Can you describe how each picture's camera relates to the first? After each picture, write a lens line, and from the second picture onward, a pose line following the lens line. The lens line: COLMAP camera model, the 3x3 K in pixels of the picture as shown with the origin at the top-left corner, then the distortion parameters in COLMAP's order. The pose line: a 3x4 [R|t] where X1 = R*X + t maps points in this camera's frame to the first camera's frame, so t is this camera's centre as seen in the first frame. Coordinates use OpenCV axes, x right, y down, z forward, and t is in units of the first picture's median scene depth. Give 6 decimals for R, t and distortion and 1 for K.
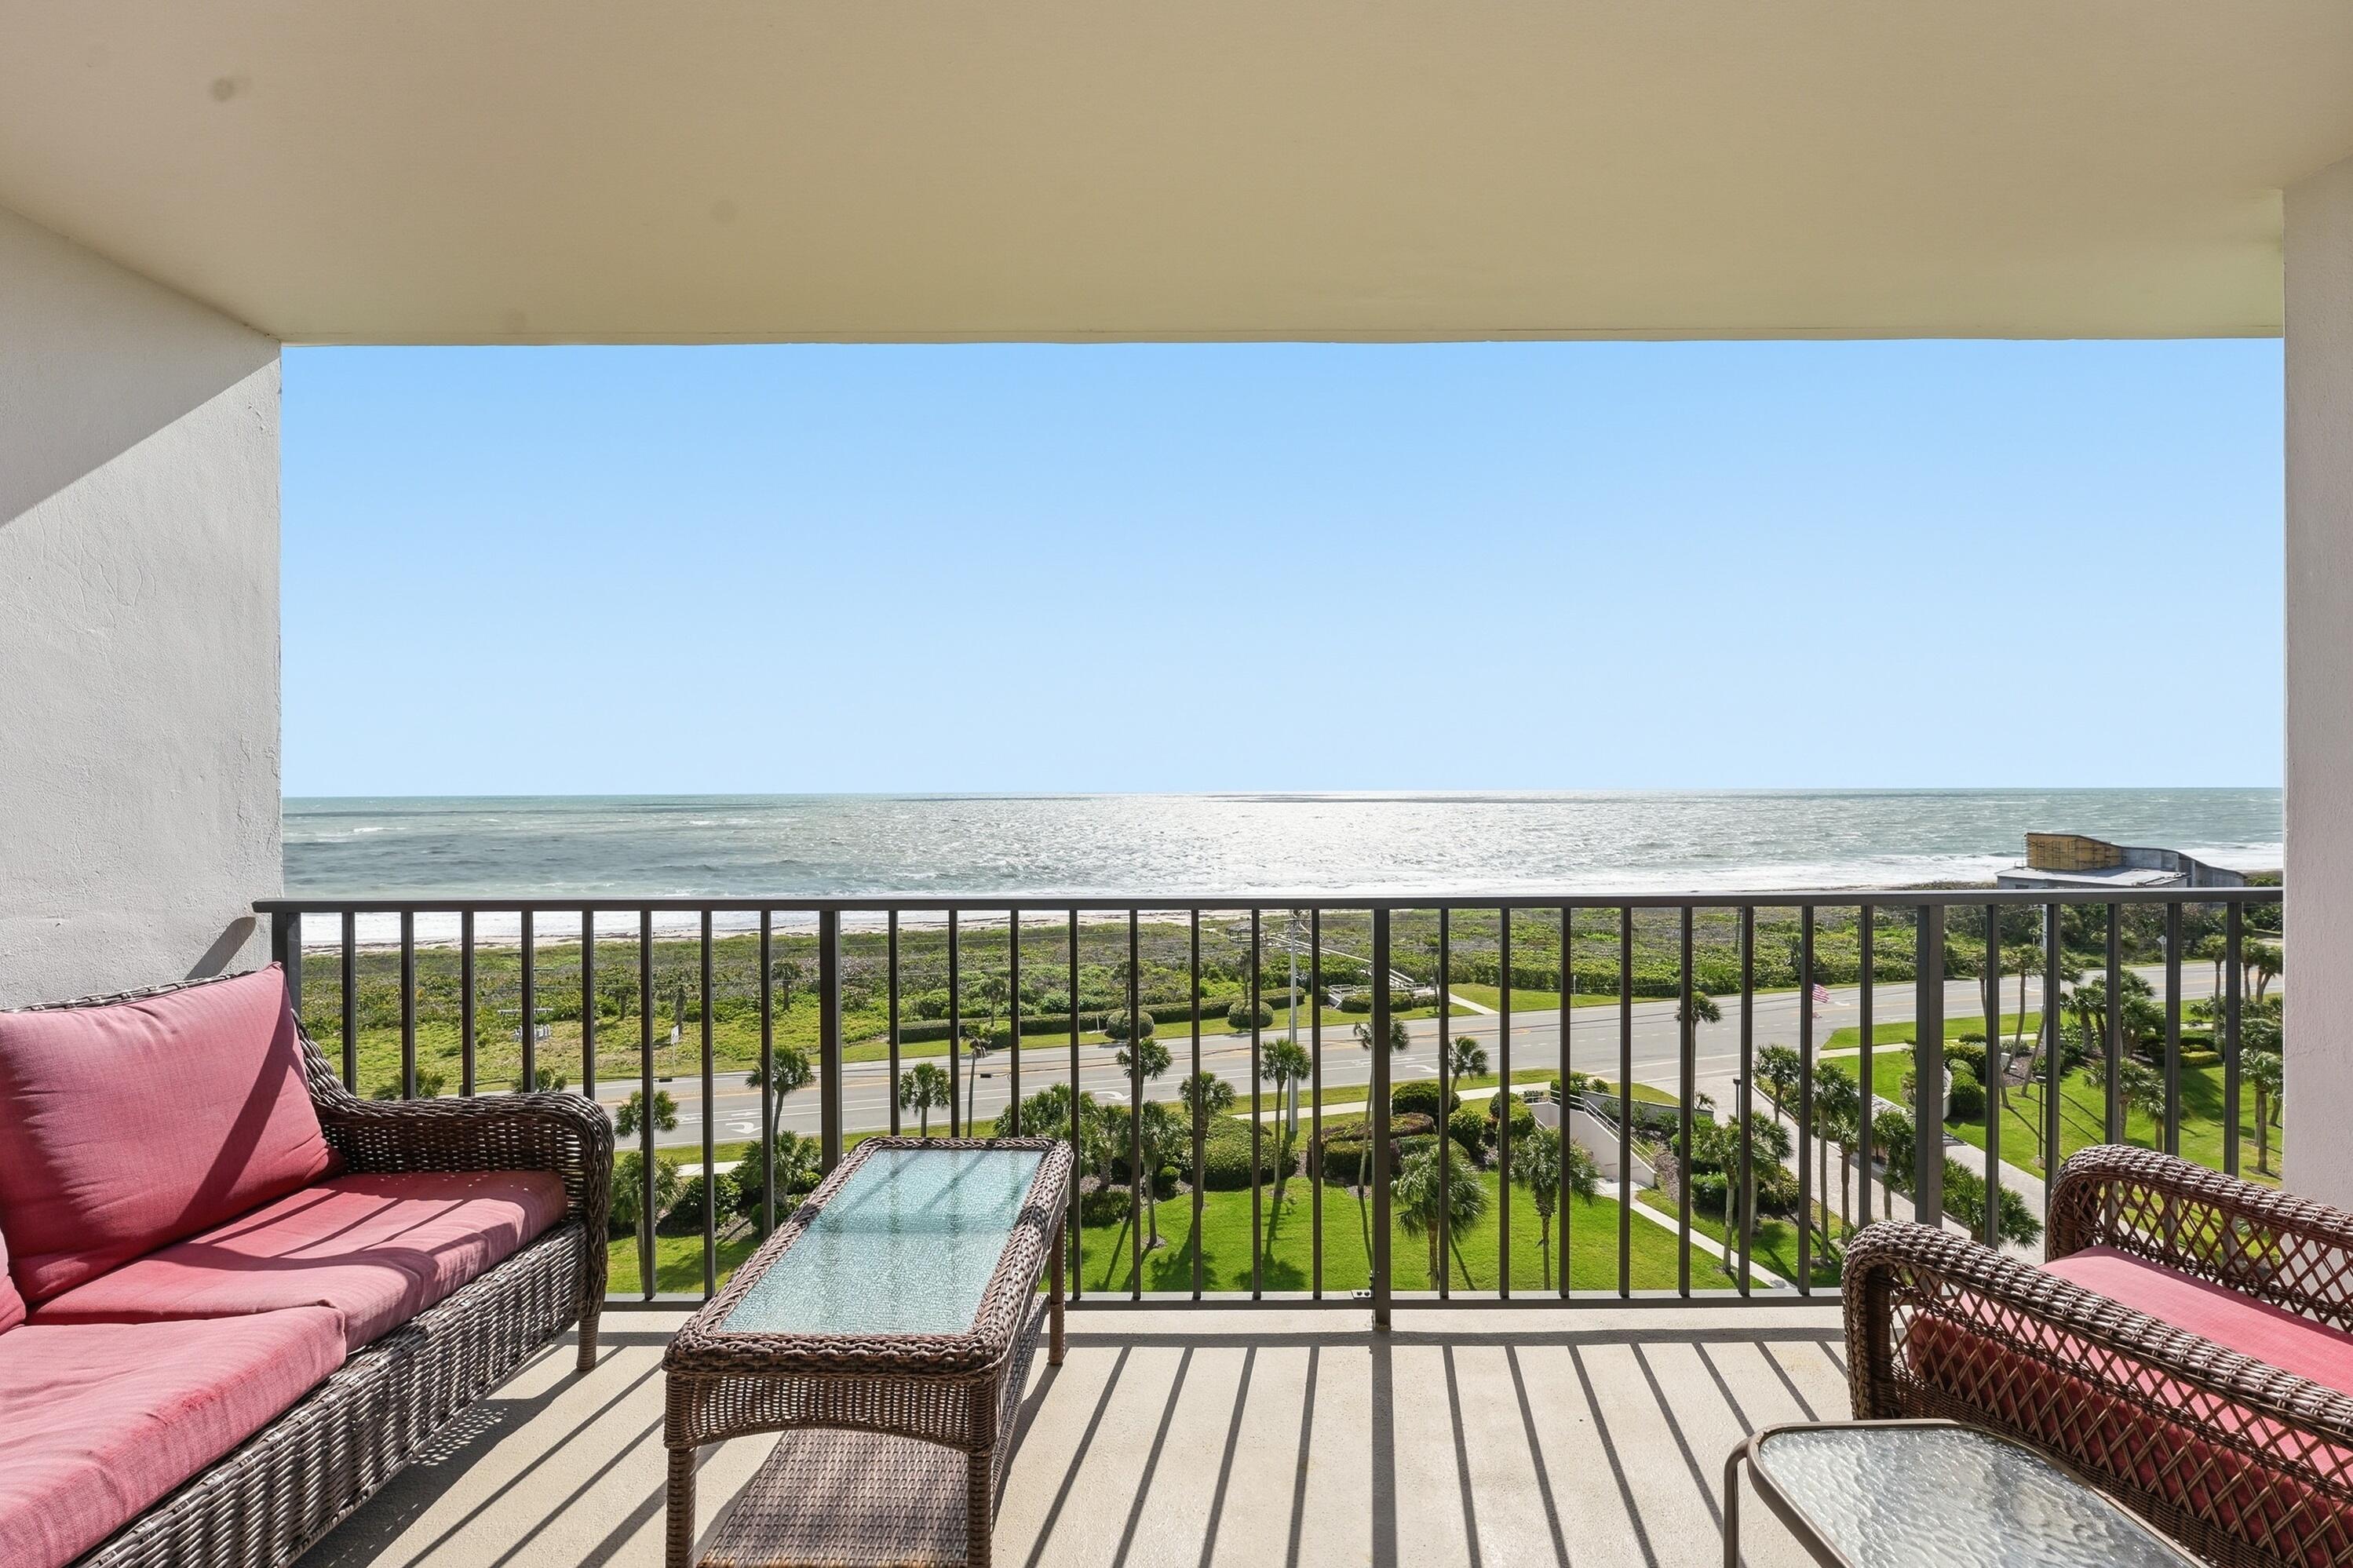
lens RADIAL K [[947.2, 0, 1177.8], [0, 947.2, 791.6], [0, 0, 1]] dist [-0.000472, -0.000006]
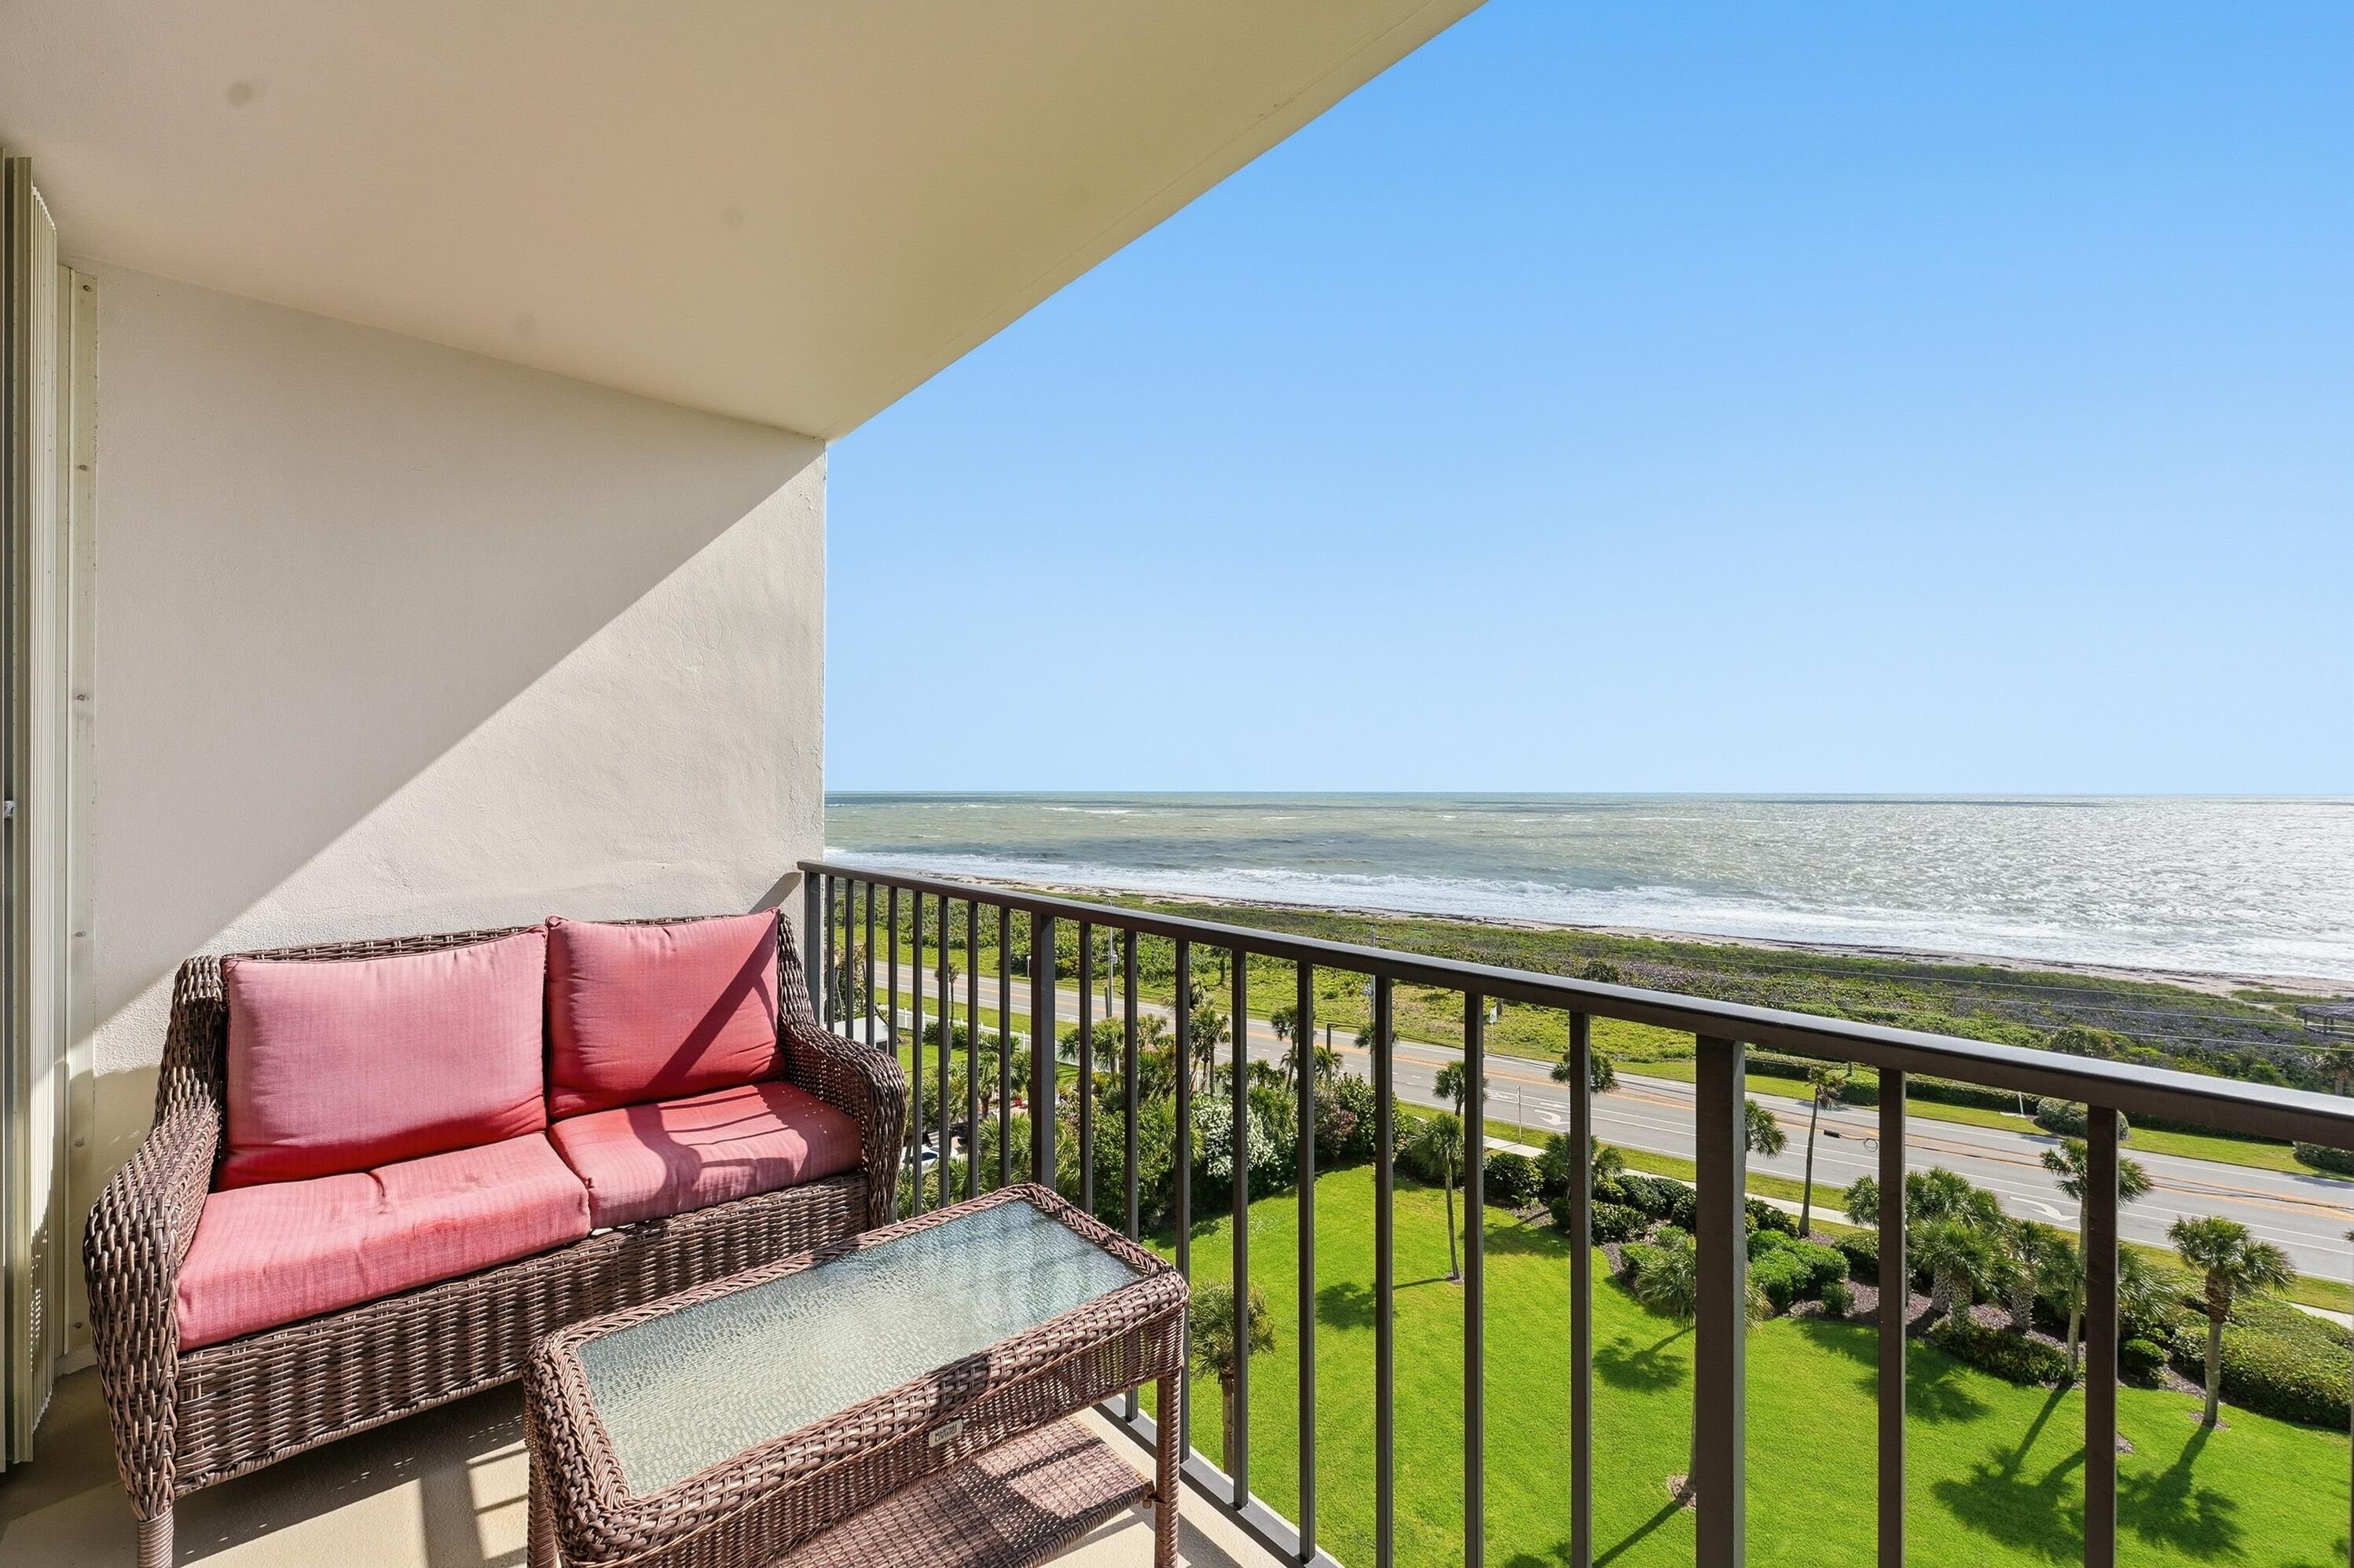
lens RADIAL K [[931.8, 0, 1173.0], [0, 931.8, 791.9], [0, 0, 1]] dist [-0.001201, -0.000329]
pose [[0.668435, 0.007156, -0.743736, 0.329375], [-0.006469, 0.999972, 0.003807, 0.008169], [0.743742, 0.002266, 0.668463, 0.461271]]
